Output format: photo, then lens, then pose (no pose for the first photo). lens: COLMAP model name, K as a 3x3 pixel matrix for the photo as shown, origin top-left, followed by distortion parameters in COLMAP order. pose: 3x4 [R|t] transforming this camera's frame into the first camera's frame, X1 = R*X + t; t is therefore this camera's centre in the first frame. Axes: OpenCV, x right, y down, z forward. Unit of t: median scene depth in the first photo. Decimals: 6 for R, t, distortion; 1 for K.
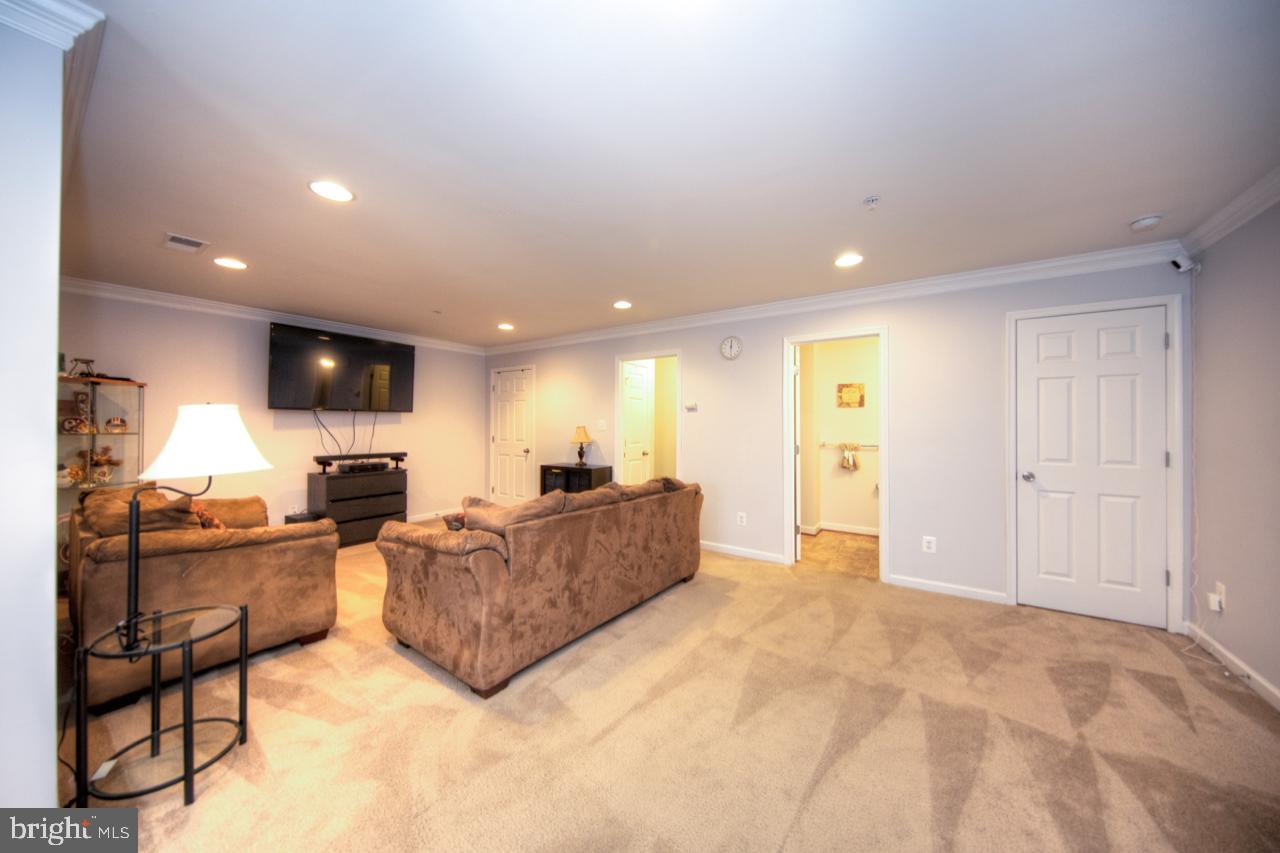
lens RADIAL K [[421.7, 0, 631.7], [0, 421.7, 422.5], [0, 0, 1]] dist [-0.000259, -0.000009]
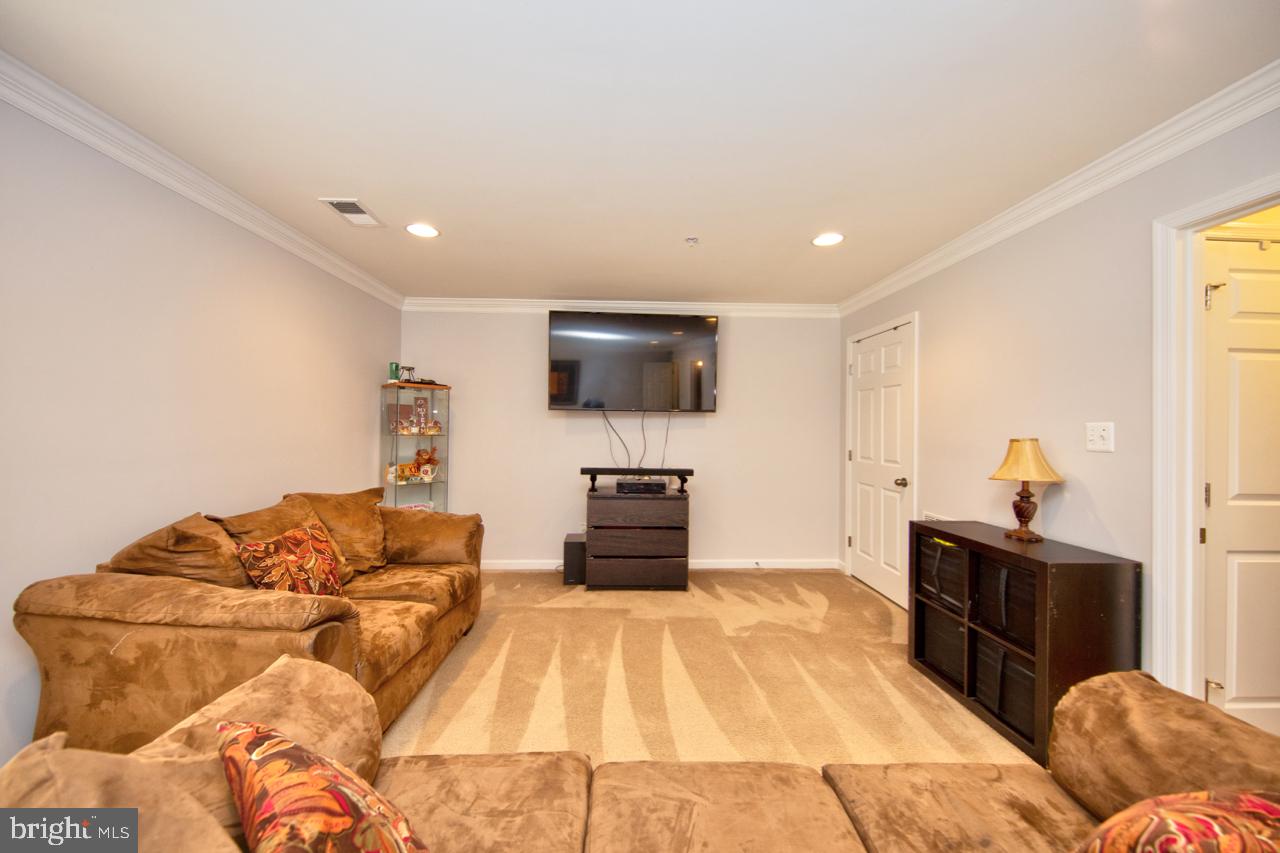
lens RADIAL K [[460.2, 0, 627.5], [0, 460.2, 421.7], [0, 0, 1]] dist [0.003174, 0.000054]
pose [[0.606720, 0.000123, -0.794915, -0.003240], [-0.004088, 0.999987, -0.002965, -0.004349], [0.794905, 0.005049, 0.606713, 0.461499]]
